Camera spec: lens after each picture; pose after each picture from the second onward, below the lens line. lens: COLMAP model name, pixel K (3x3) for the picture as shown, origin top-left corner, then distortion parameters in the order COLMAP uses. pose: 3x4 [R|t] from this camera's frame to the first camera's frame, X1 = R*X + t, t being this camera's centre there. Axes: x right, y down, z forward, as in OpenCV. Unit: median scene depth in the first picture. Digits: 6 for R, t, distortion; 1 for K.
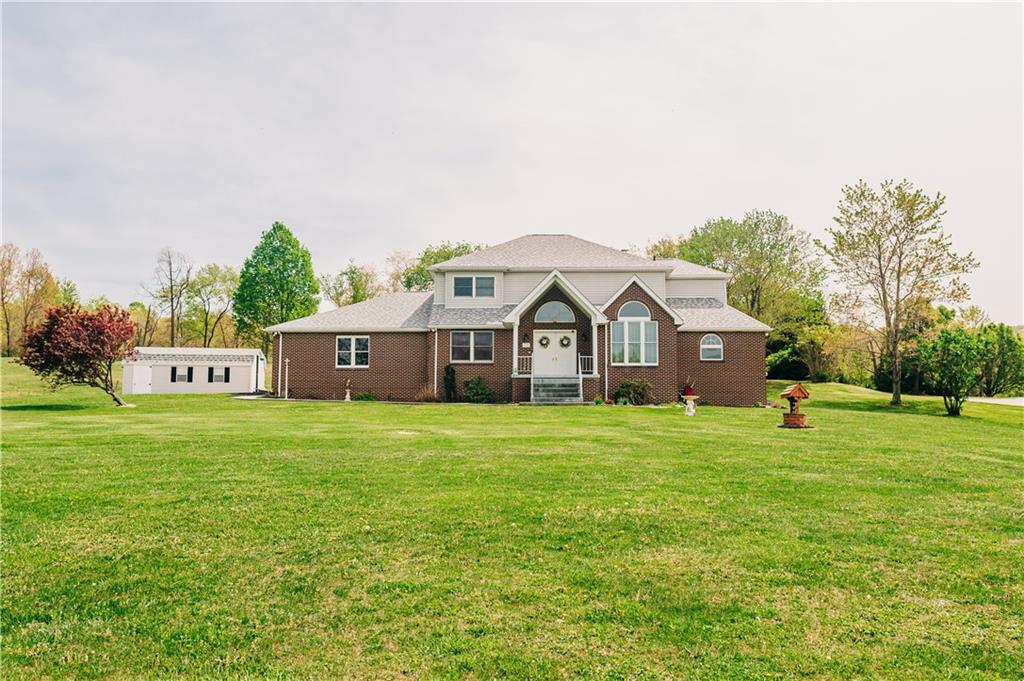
lens RADIAL K [[700.4, 0, 512.0], [0, 700.4, 340.5], [0, 0, 1]] dist [0.000176, -0.001833]
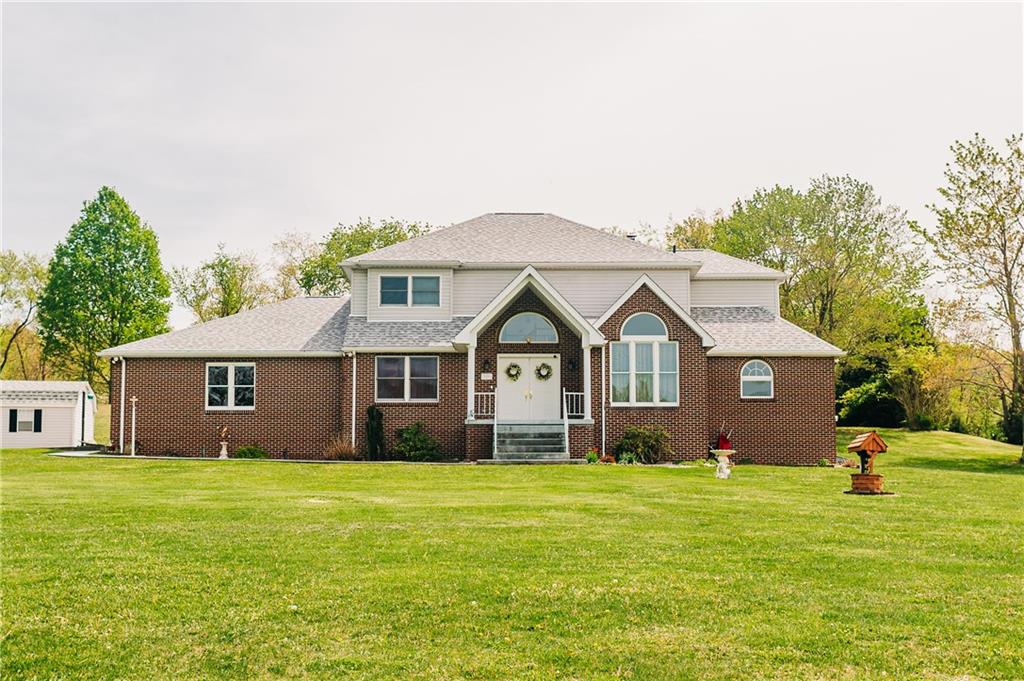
lens RADIAL K [[700.4, 0, 512.0], [0, 700.4, 340.5], [0, 0, 1]] dist [0.000176, -0.001833]
pose [[0.998860, 0.003459, 0.047615, 0.012180], [-0.000690, 0.998314, -0.058034, 0.011114], [-0.047736, 0.057935, 0.997178, 0.315673]]
